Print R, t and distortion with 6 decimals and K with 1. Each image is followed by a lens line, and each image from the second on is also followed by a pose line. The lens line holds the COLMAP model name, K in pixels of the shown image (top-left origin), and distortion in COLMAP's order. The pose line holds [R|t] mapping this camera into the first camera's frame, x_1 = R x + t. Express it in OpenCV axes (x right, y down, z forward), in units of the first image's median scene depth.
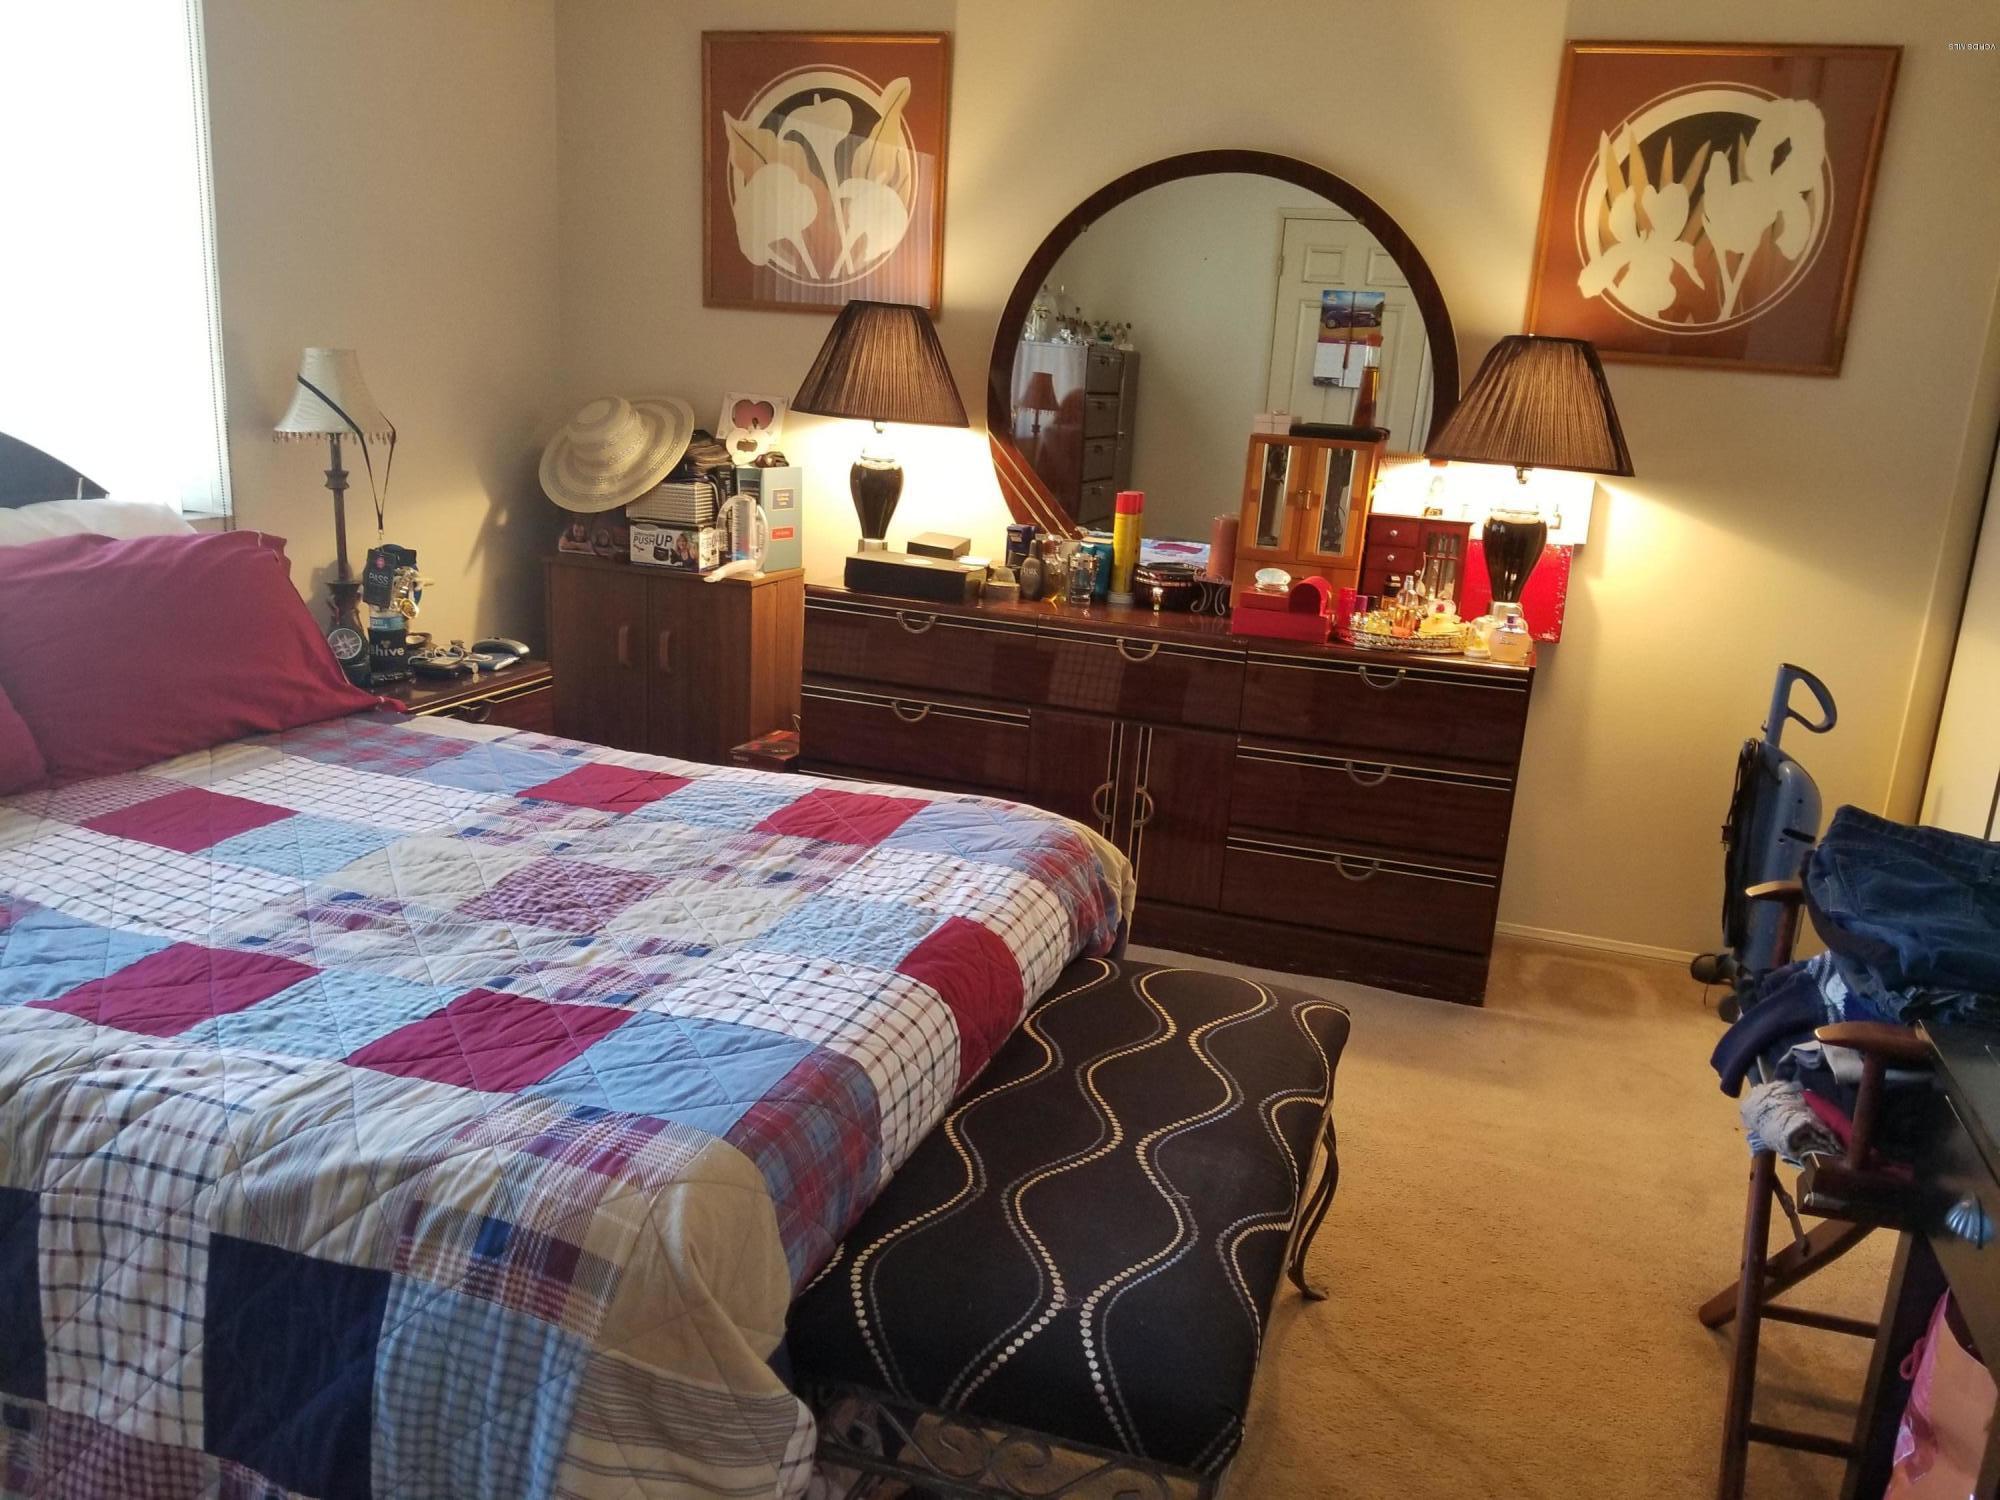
lens RADIAL K [[1596.0, 0, 1004.8], [0, 1596.0, 763.3], [0, 0, 1]] dist [0.076827, -0.132536]
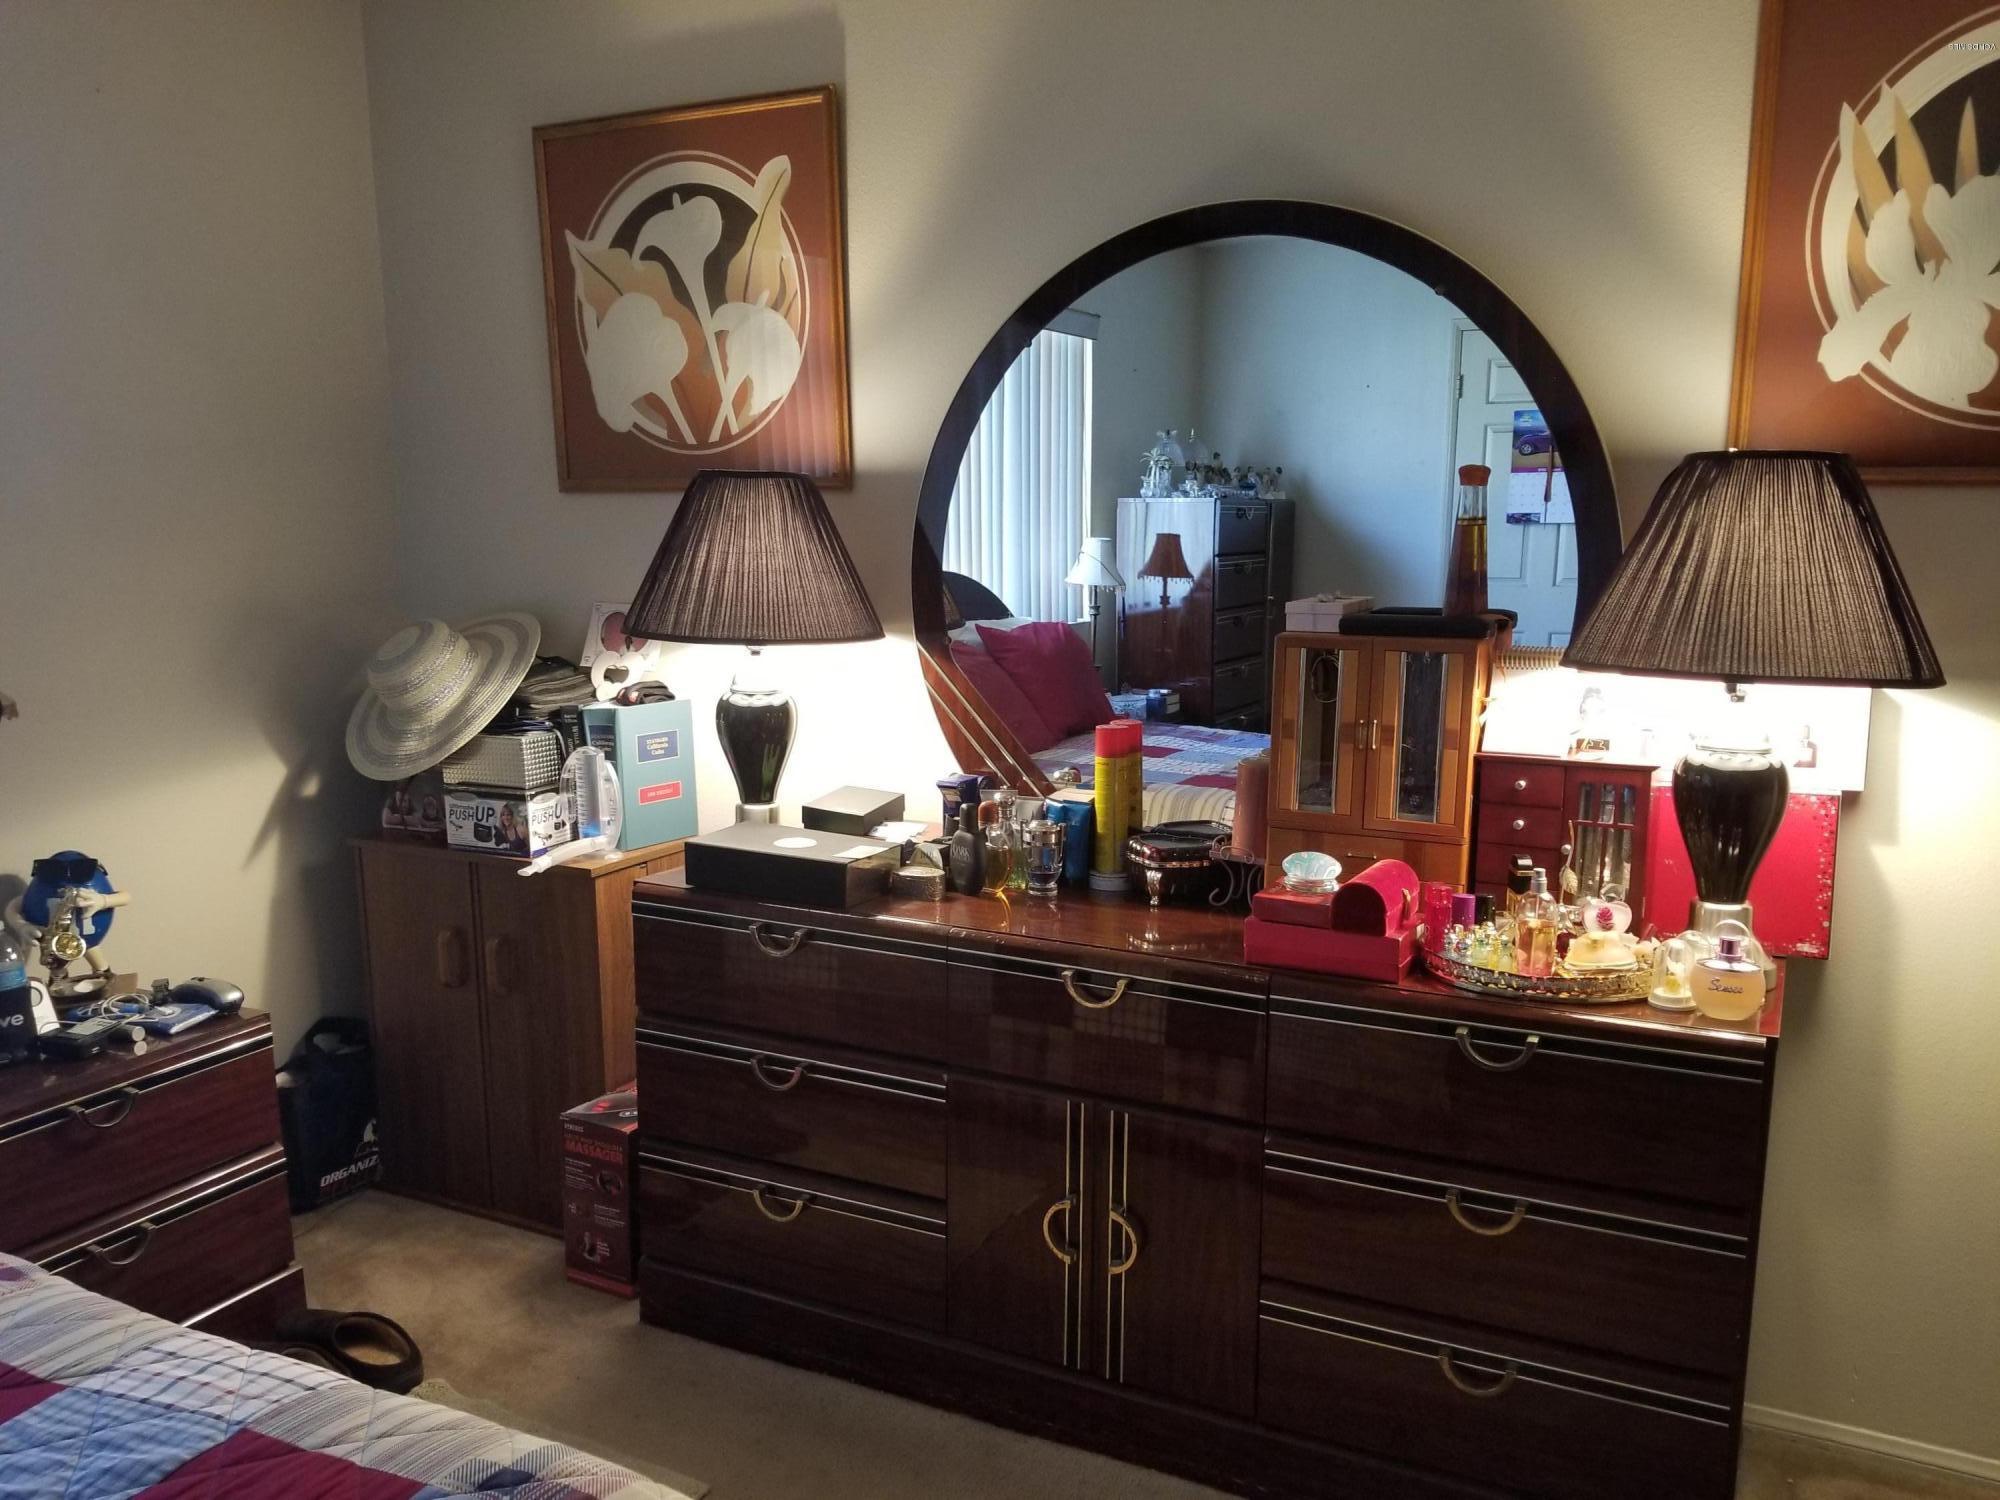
lens RADIAL K [[1571.4, 0, 999.1], [0, 1571.4, 790.6], [0, 0, 1]] dist [0.072485, -0.102423]
pose [[0.985695, -0.036922, -0.164443, 0.144018], [0.024761, 0.996846, -0.075400, -0.099121], [0.166709, 0.070250, 0.983500, 0.372446]]
